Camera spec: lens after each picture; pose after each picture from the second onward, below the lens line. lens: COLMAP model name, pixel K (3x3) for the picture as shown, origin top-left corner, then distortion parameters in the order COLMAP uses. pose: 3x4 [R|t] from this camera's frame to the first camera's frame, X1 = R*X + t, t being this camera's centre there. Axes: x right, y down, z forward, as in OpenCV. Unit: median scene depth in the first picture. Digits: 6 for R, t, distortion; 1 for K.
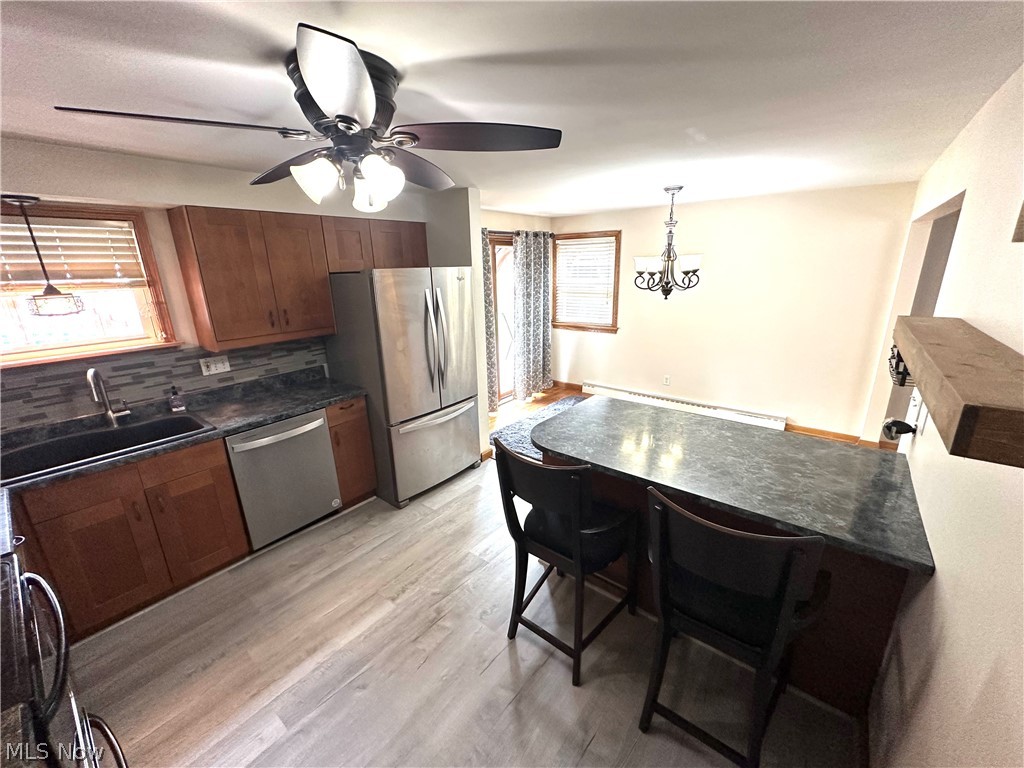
lens RADIAL K [[409.7, 0, 512.0], [0, 409.7, 384.0], [0, 0, 1]] dist [-0.003348, 0.000093]
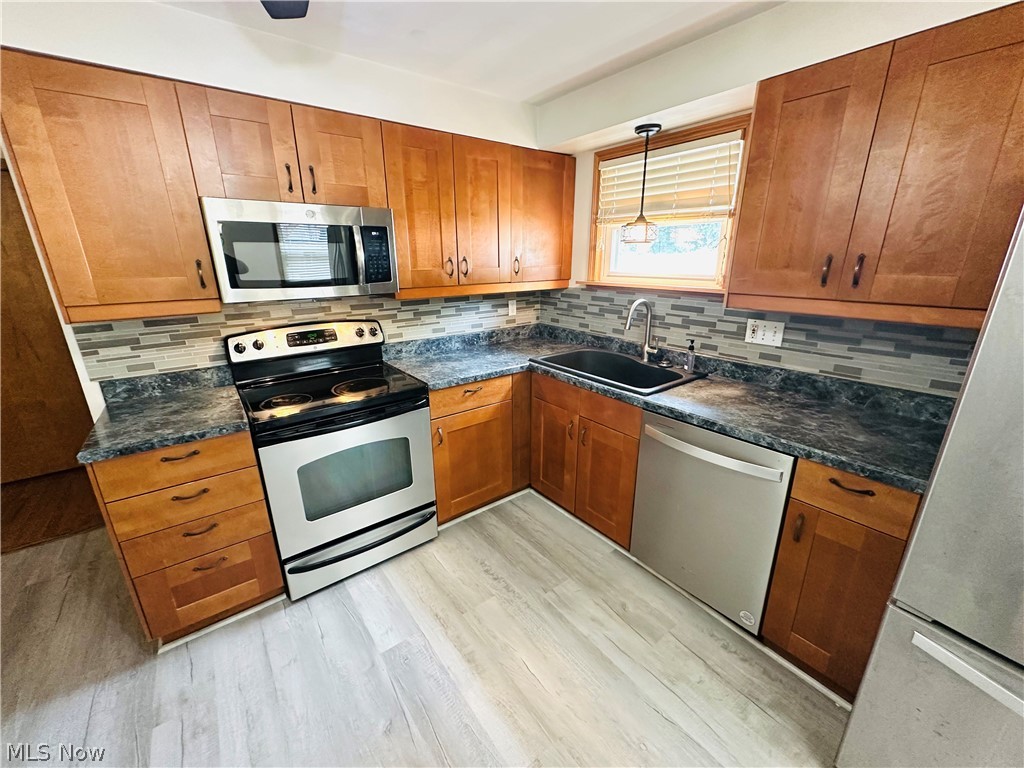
lens RADIAL K [[409.7, 0, 512.0], [0, 409.7, 384.0], [0, 0, 1]] dist [-0.003348, 0.000093]
pose [[-0.241195, 0.310914, -0.919325, 0.053992], [-0.261691, 0.891365, 0.370115, -0.120308], [0.934528, 0.329849, -0.133629, 0.759025]]
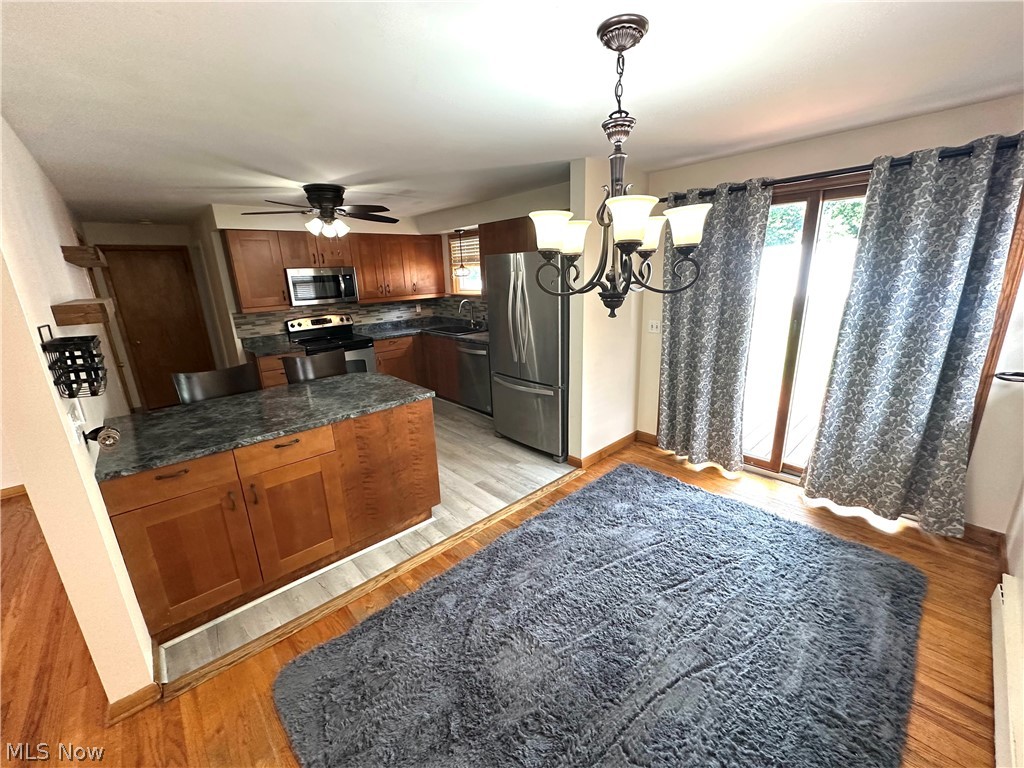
lens RADIAL K [[409.7, 0, 512.0], [0, 409.7, 384.0], [0, 0, 1]] dist [-0.003348, 0.000093]
pose [[-0.155980, 0.290611, -0.944042, 1.127711], [-0.237903, 0.916552, 0.321456, -0.355136], [0.958683, 0.274732, -0.073827, 1.323513]]
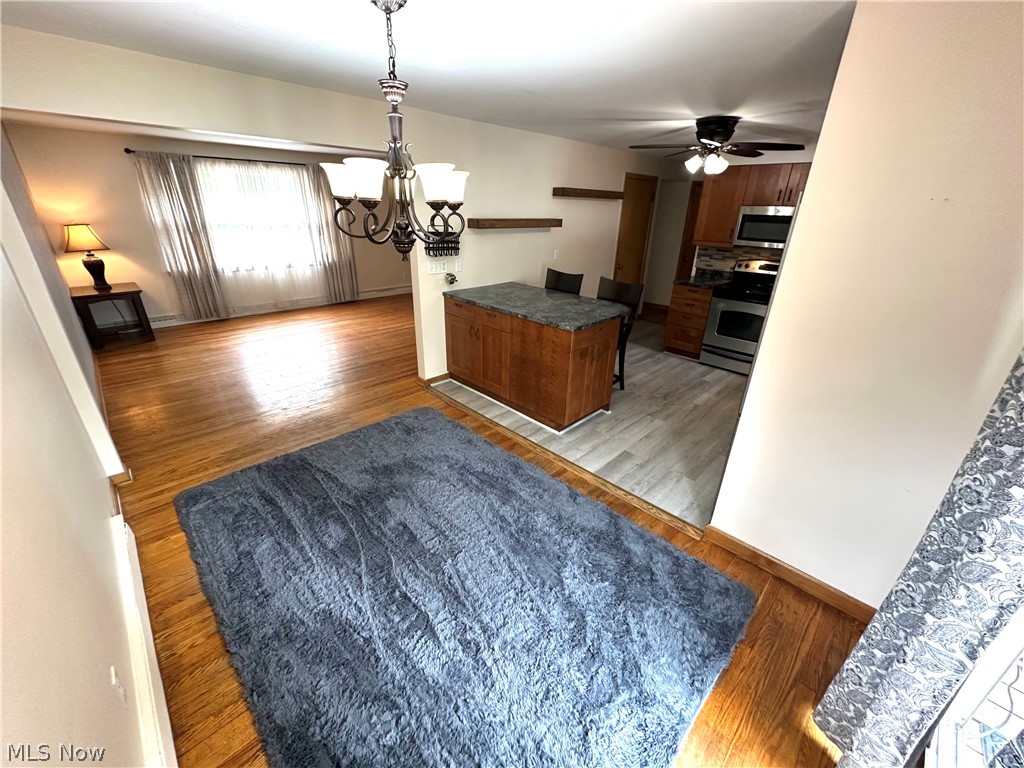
lens RADIAL K [[409.7, 0, 512.0], [0, 409.7, 384.0], [0, 0, 1]] dist [-0.003348, 0.000093]
pose [[-0.993269, -0.048718, 0.105088, 0.258603], [0.029704, 0.769783, 0.637614, -0.563660], [-0.111958, 0.636444, -0.763154, 2.032080]]
